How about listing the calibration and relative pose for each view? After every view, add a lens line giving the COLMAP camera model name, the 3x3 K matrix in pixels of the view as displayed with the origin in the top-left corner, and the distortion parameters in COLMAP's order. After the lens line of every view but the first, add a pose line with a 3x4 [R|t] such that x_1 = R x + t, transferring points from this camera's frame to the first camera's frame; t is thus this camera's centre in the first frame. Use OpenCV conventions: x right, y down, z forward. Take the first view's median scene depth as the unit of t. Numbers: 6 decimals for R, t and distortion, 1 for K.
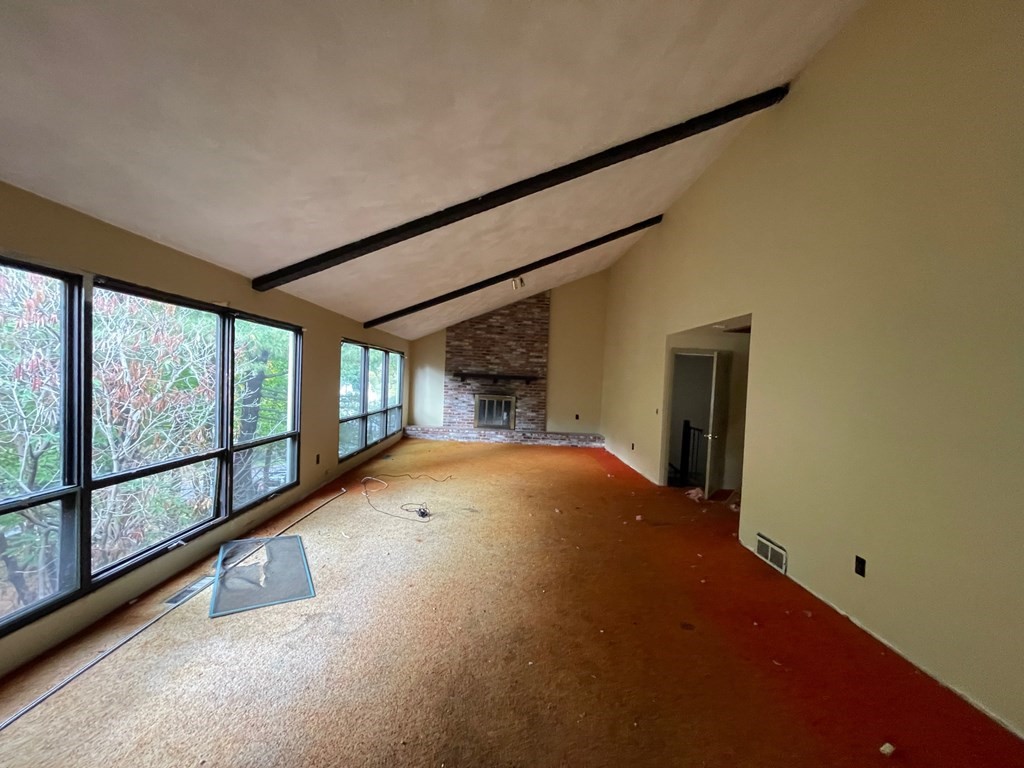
lens RADIAL K [[404.0, 0, 515.1], [0, 404.0, 391.2], [0, 0, 1]] dist [0.001099, 0.000009]
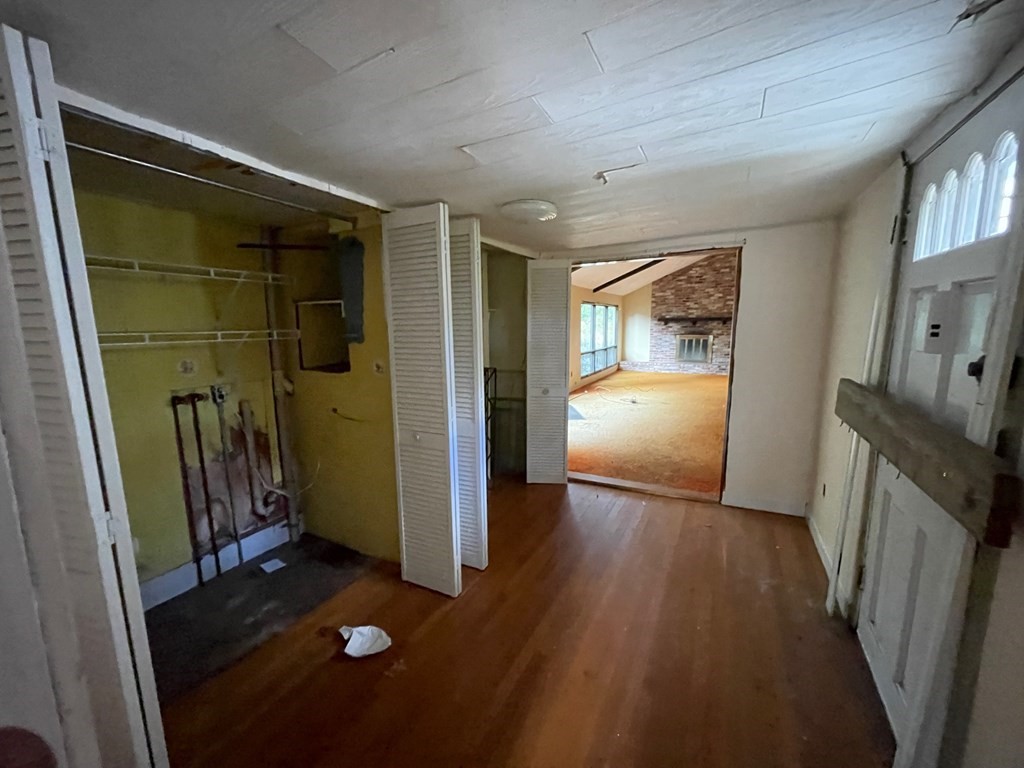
lens RADIAL K [[404.0, 0, 510.8], [0, 404.0, 388.6], [0, 0, 1]] dist [0.001099, 0.000009]
pose [[0.868181, 0.020229, -0.495835, 0.078215], [0.039417, 0.993201, 0.109538, 0.015466], [0.494680, -0.114643, 0.861481, -0.335441]]
